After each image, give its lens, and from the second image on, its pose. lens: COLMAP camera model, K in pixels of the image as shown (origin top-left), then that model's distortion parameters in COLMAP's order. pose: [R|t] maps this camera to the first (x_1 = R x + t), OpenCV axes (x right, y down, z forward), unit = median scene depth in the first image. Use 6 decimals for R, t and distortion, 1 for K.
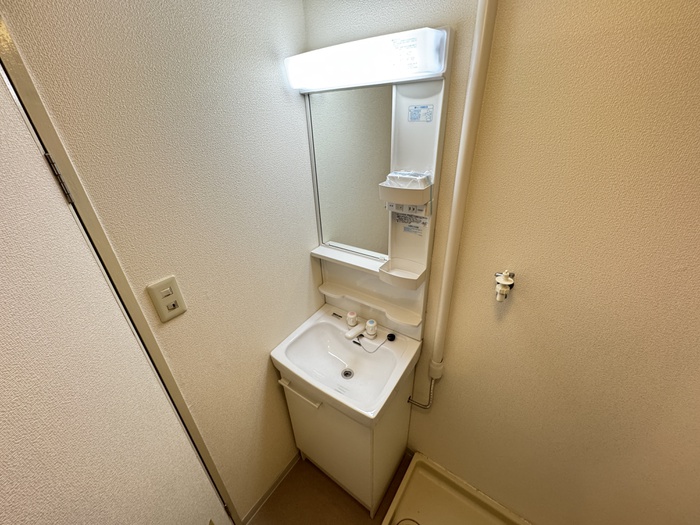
lens RADIAL K [[279.0, 0, 349.5], [0, 279.0, 262.8], [0, 0, 1]] dist [-0.004676, 0.000553]
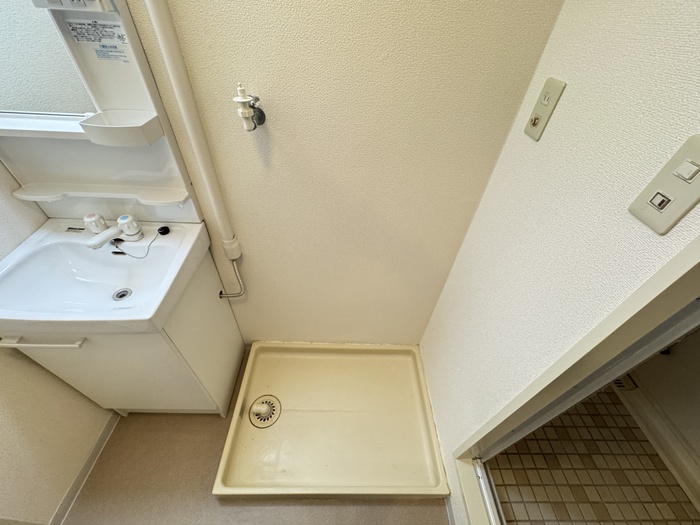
lens RADIAL K [[279.0, 0, 347.4], [0, 279.0, 262.0], [0, 0, 1]] dist [-0.004676, 0.000553]
pose [[0.807415, -0.339250, 0.482691, 0.154144], [0.201340, 0.927468, 0.315064, 0.199951], [-0.554566, -0.157203, 0.817156, 0.047241]]
